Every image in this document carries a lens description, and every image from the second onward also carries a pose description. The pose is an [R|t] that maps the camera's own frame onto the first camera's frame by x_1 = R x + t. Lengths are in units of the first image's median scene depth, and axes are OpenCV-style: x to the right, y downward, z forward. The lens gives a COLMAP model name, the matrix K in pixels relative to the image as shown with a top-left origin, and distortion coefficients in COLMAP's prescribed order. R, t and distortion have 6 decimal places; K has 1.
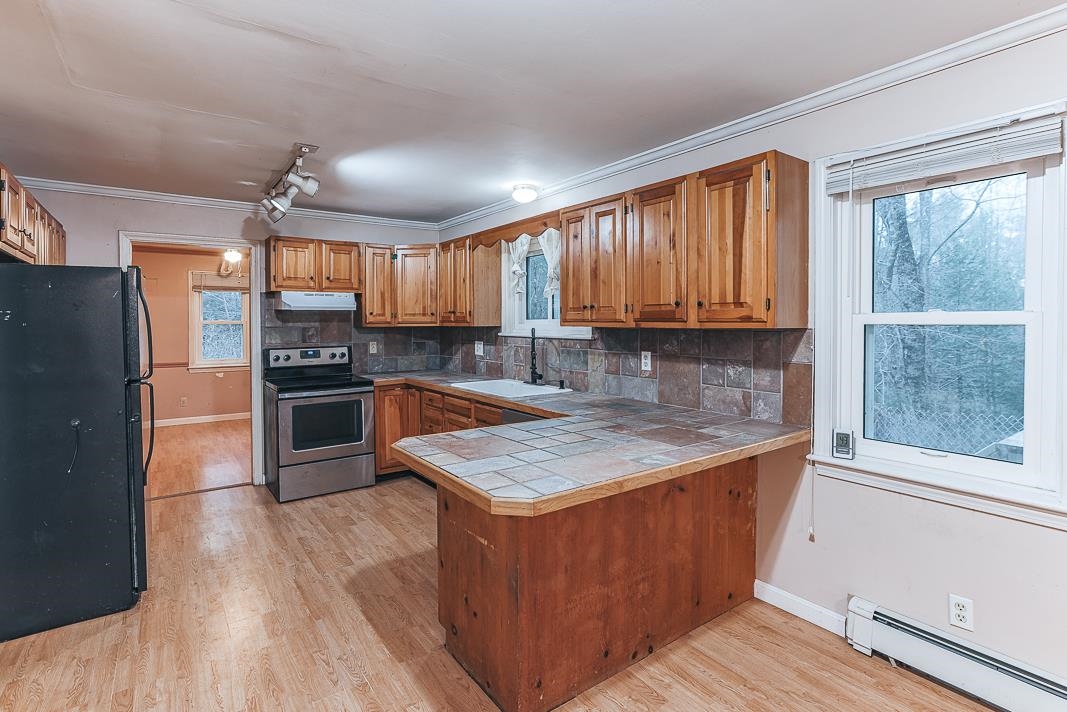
lens RADIAL K [[519.9, 0, 519.3], [0, 519.9, 353.0], [0, 0, 1]] dist [-0.041784, 0.022698]
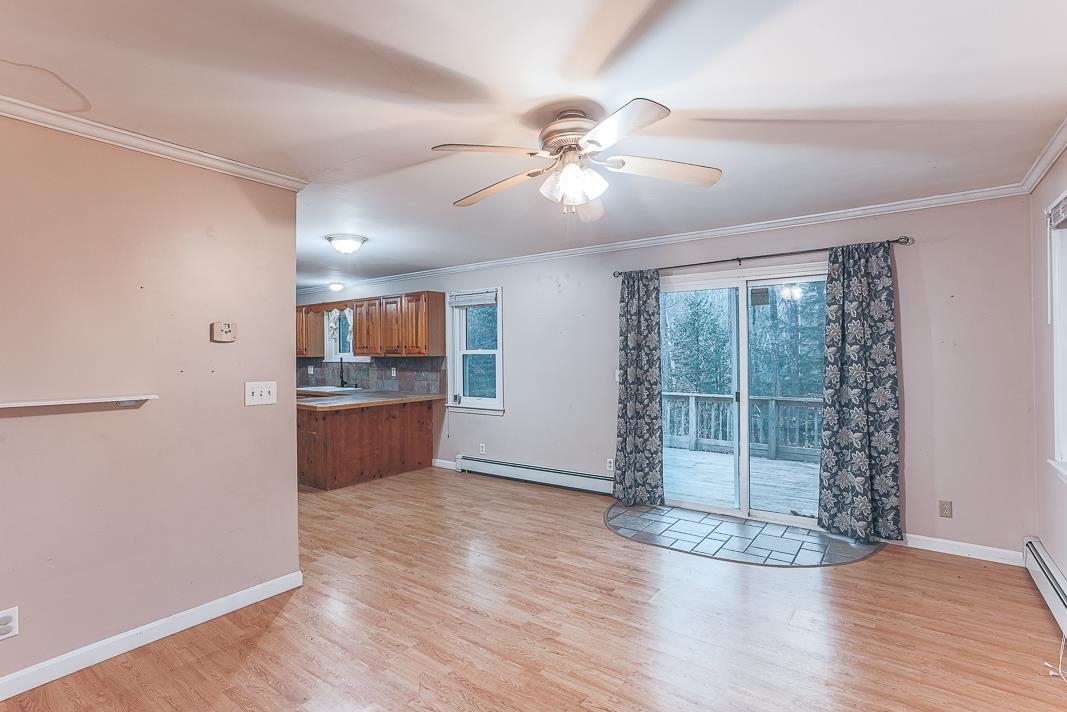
lens RADIAL K [[519.9, 0, 519.3], [0, 519.9, 353.0], [0, 0, 1]] dist [-0.041784, 0.022698]
pose [[0.951549, -0.007626, 0.307402, 0.078752], [0.025327, 0.998239, -0.053635, 0.066598], [-0.306452, 0.058822, 0.950067, -1.229702]]
